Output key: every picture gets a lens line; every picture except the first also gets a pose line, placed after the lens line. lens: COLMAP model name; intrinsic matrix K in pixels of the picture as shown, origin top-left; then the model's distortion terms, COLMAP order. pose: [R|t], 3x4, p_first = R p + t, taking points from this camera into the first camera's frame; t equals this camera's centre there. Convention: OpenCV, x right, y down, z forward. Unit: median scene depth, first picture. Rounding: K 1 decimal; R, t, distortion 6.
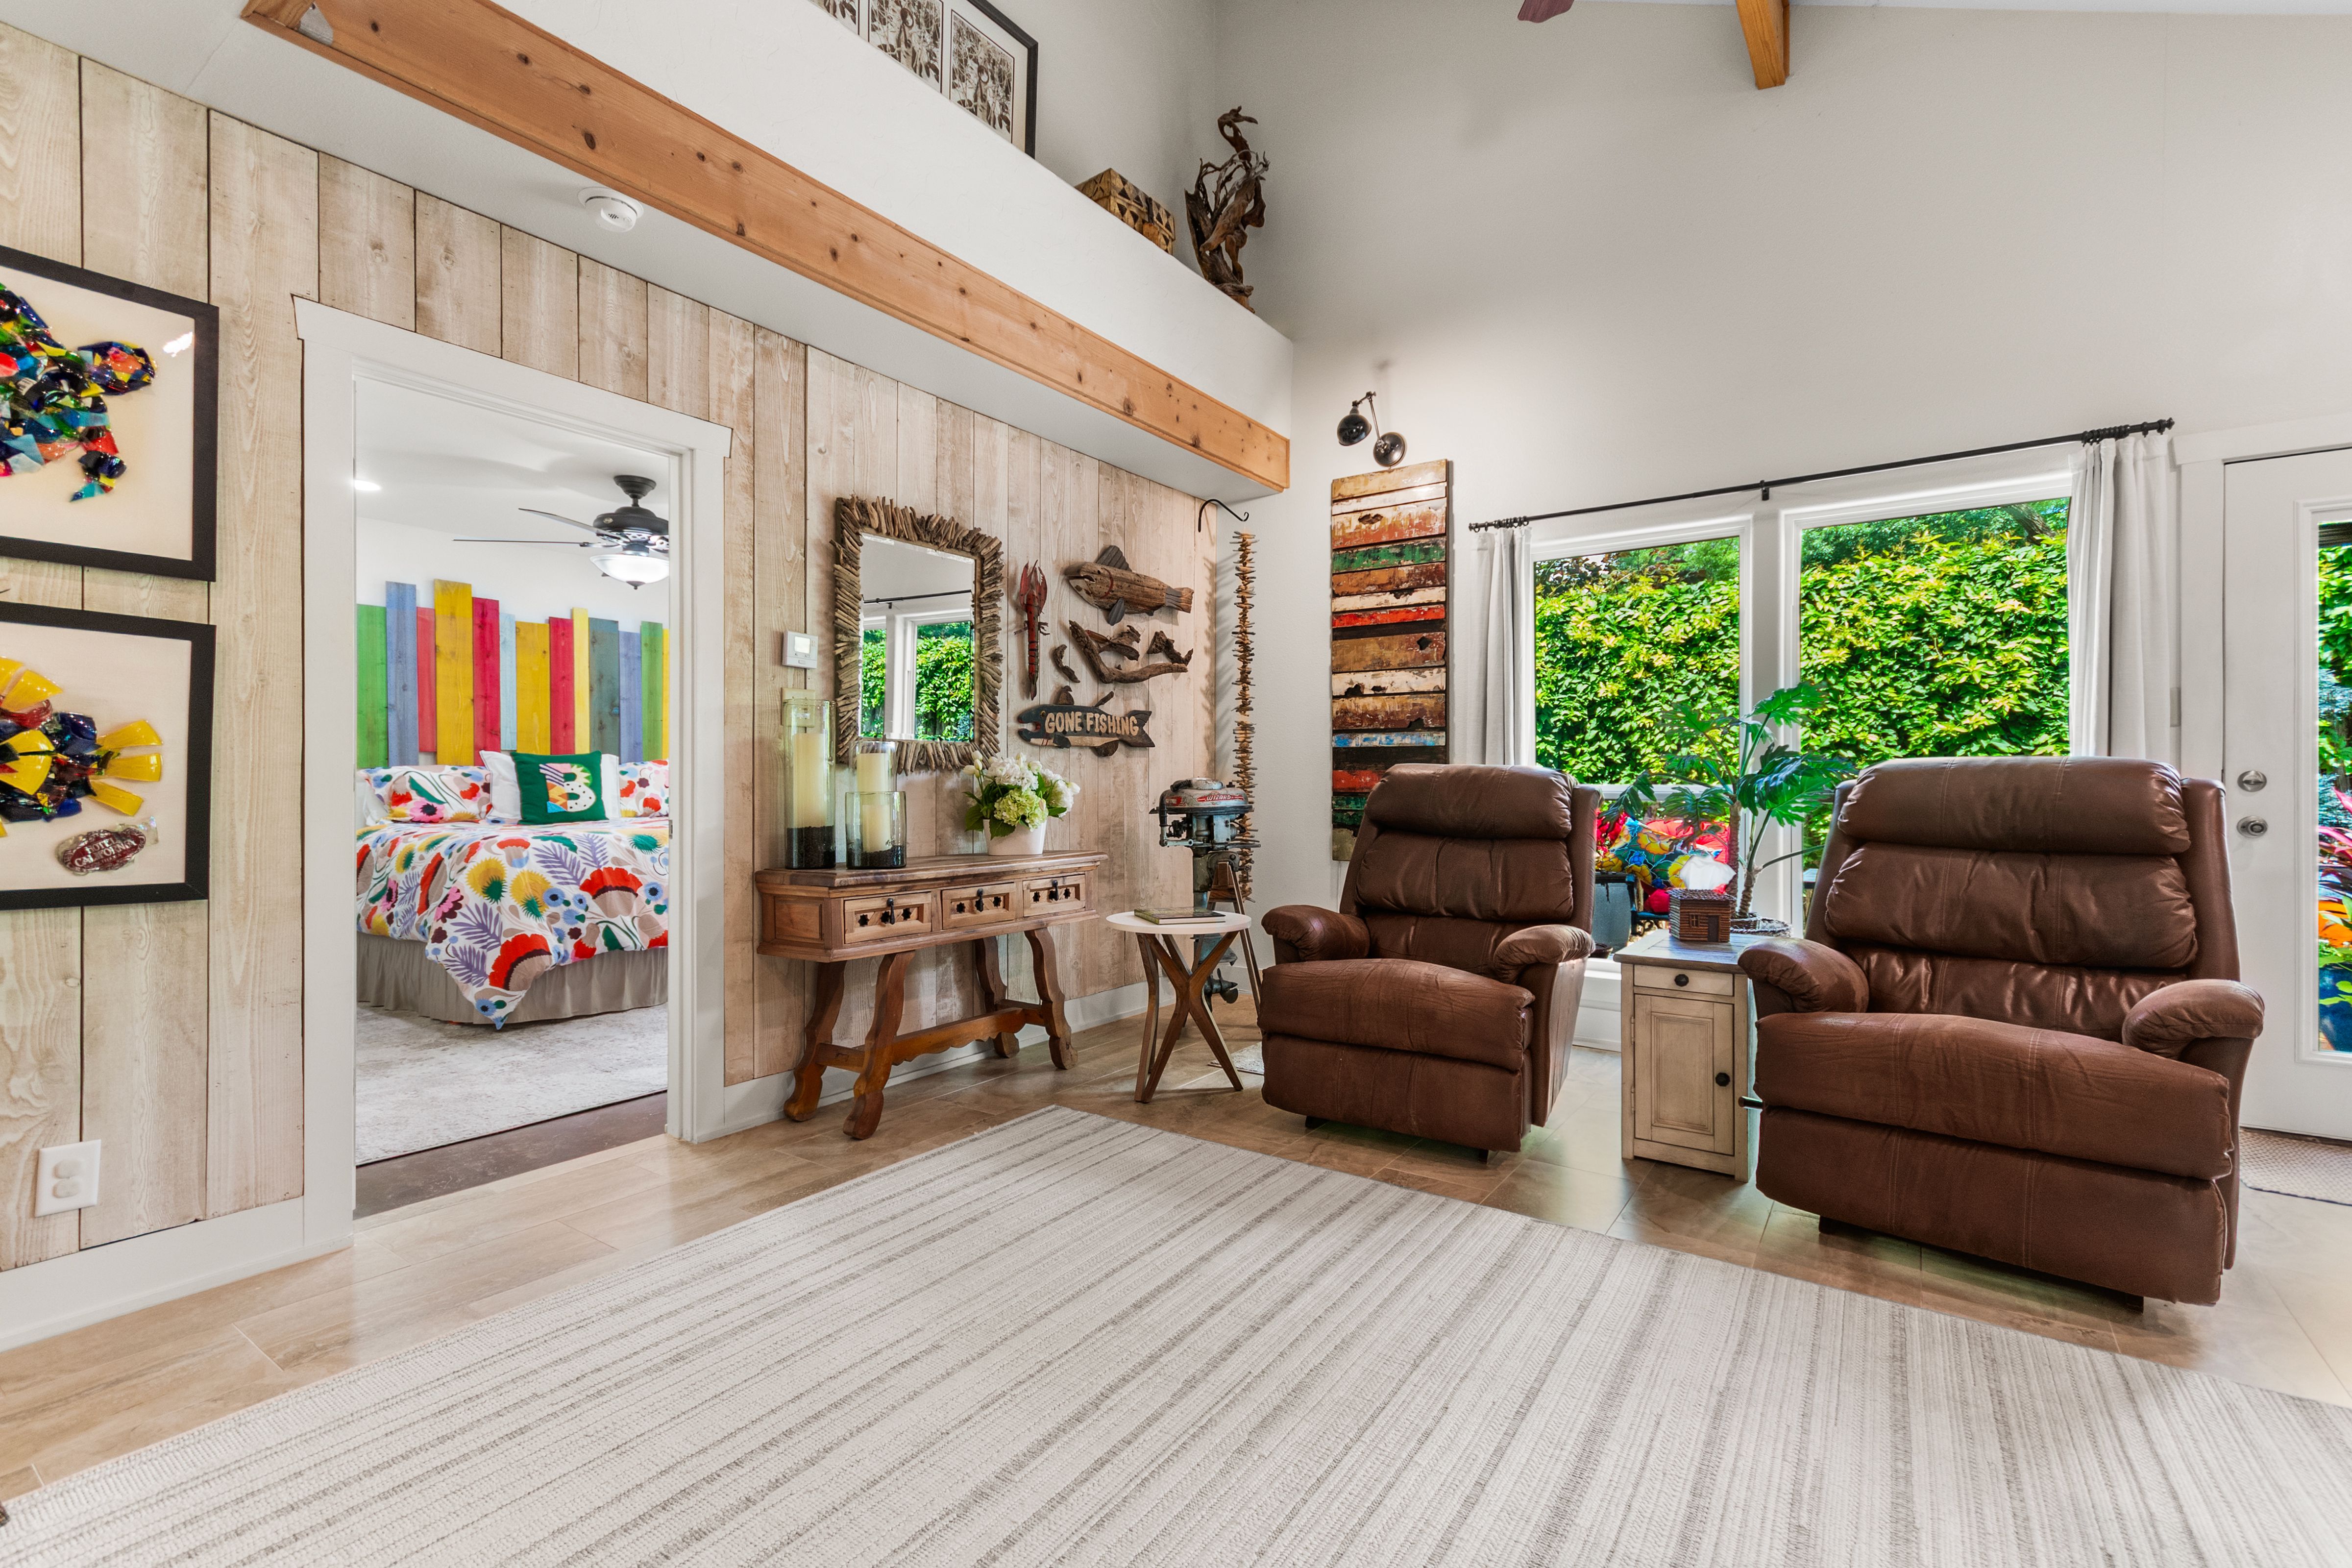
lens RADIAL K [[1060.4, 0, 1176.0], [0, 1060.4, 784.0], [0, 0, 1]] dist [0.012734, 0.000210]
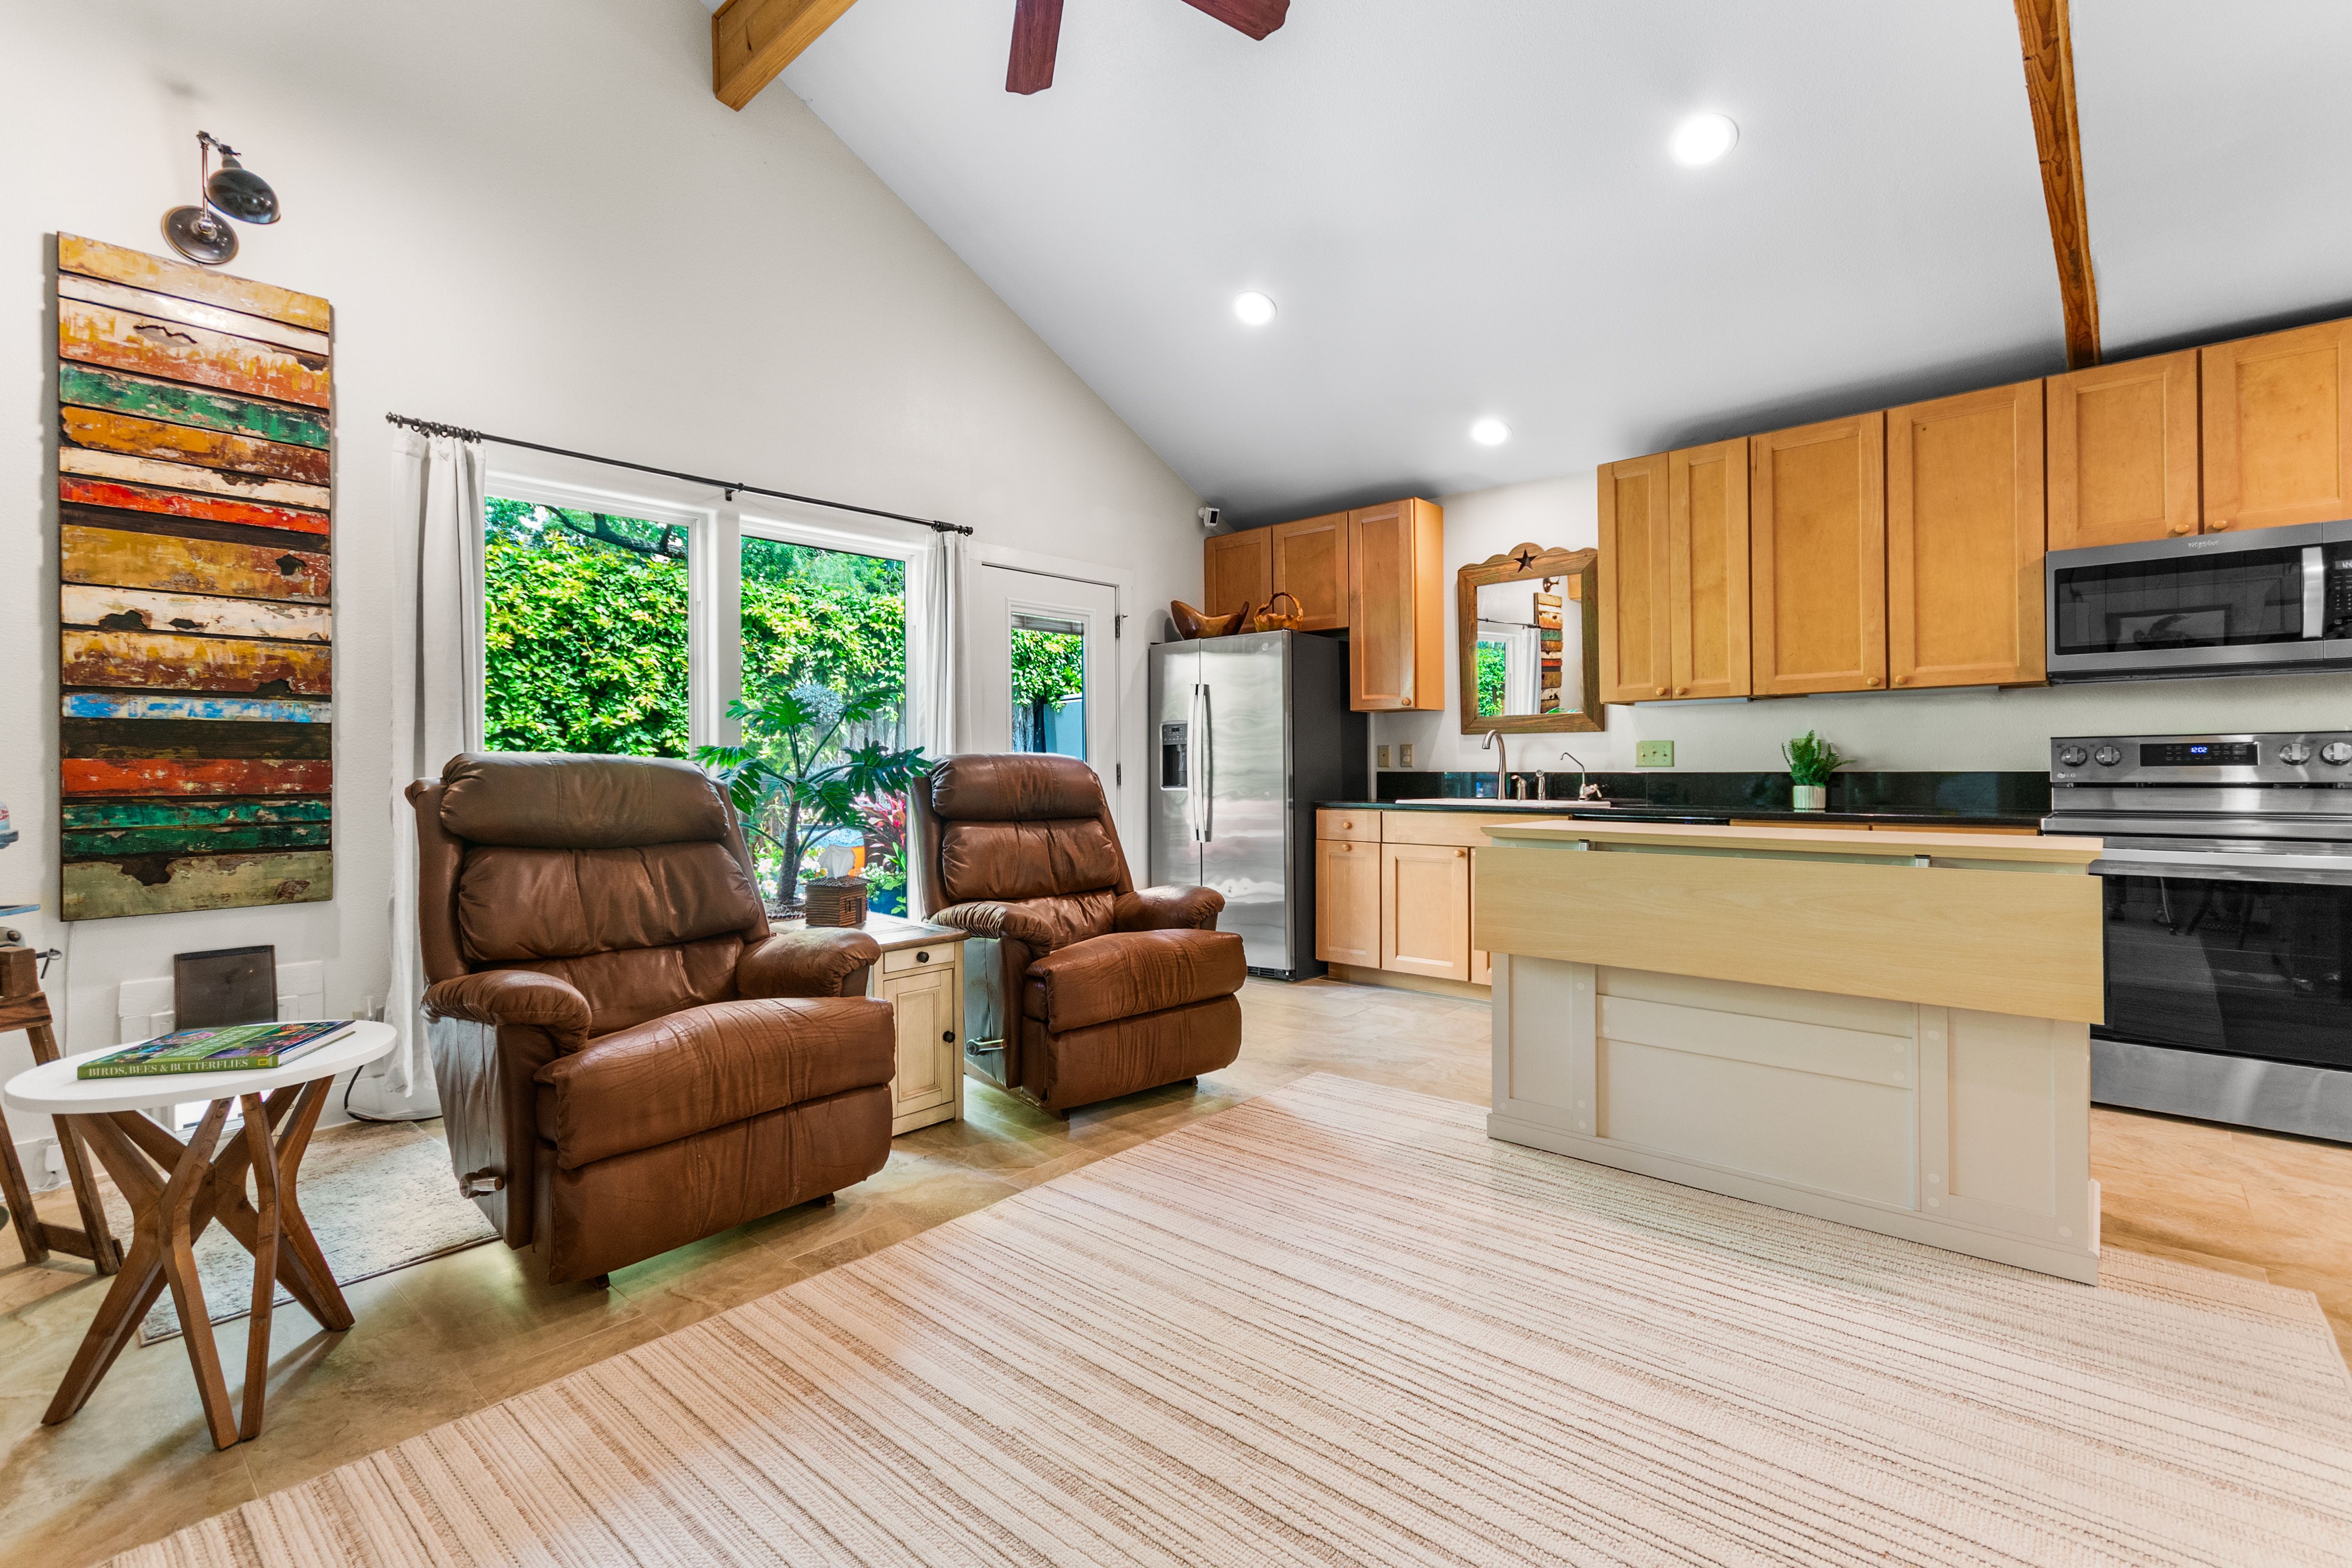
lens RADIAL K [[1060.0, 0, 1162.8], [0, 1060.0, 758.4], [0, 0, 1]] dist [0.012909, -0.000233]
pose [[0.121373, 0.003402, 0.992601, -0.337492], [0.005750, 0.999975, -0.004130, -0.007460], [-0.992590, 0.006208, 0.121350, 0.368418]]
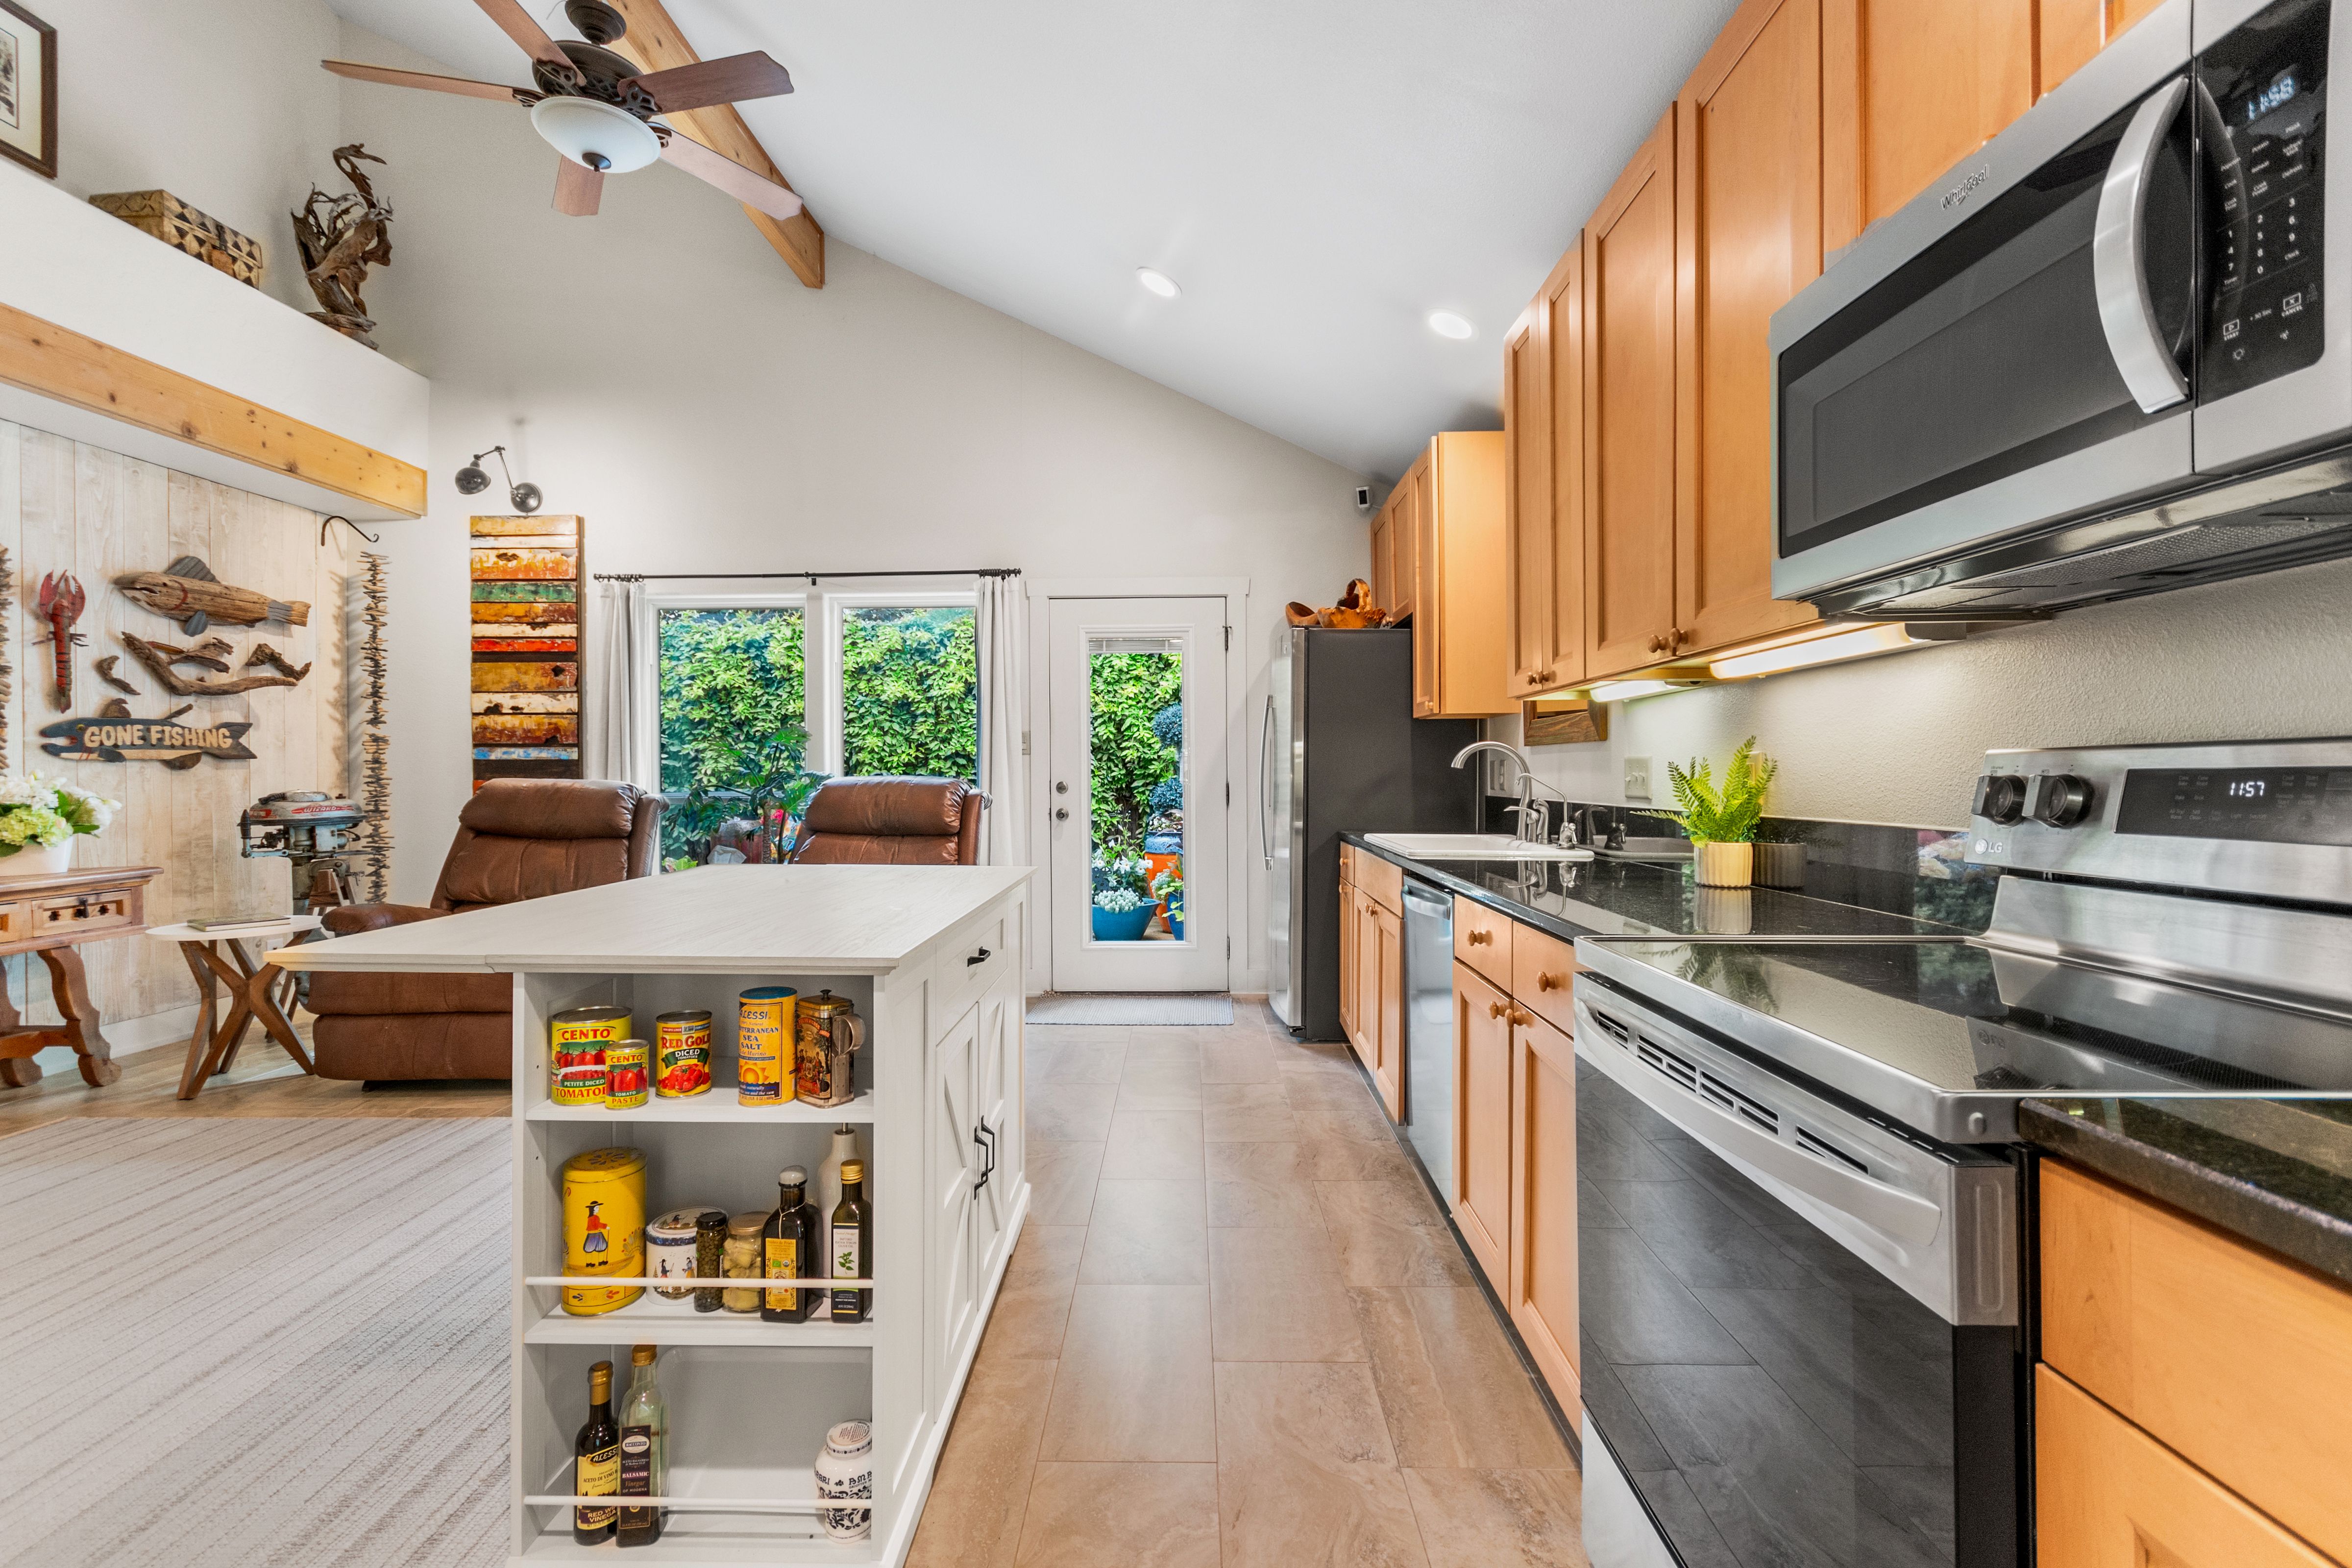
lens RADIAL K [[1040.8, 0, 1166.7], [0, 1040.8, 778.1], [0, 0, 1]] dist [0.012477, -0.000529]
pose [[0.834128, -0.008684, 0.551503, 0.150031], [0.006358, 0.999961, 0.006129, -0.017269], [-0.551535, -0.001606, 0.834150, -0.306997]]
